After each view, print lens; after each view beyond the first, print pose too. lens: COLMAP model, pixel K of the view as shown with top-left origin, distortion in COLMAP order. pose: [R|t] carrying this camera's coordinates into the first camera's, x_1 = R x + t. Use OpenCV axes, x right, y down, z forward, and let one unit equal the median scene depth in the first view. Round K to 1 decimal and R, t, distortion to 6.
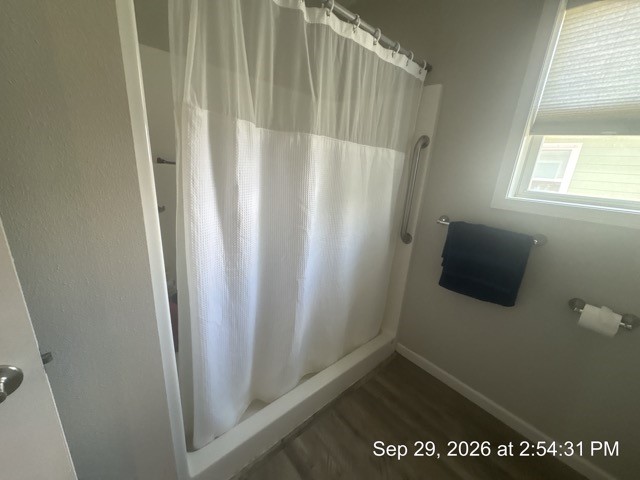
lens RADIAL K [[252.5, 0, 321.6], [0, 252.5, 240.4], [0, 0, 1]] dist [-0.000147, -0.000124]
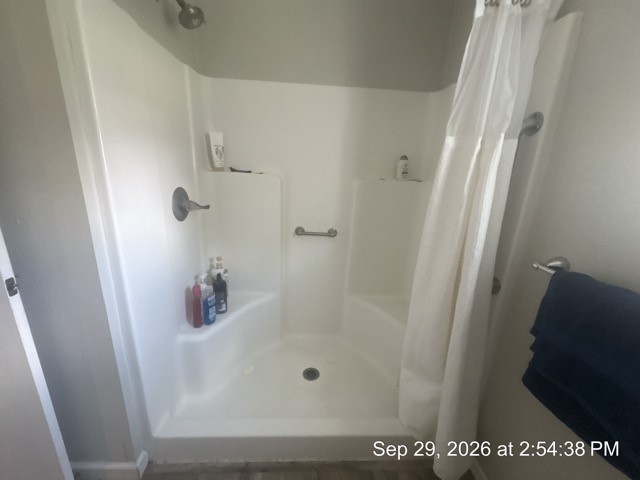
lens RADIAL K [[252.5, 0, 321.6], [0, 252.5, 240.4], [0, 0, 1]] dist [-0.000147, -0.000124]
pose [[0.778655, 0.137710, -0.612154, 0.443499], [-0.174203, 0.984710, -0.000065, -0.050688], [0.602785, 0.106690, 0.790739, 0.305870]]
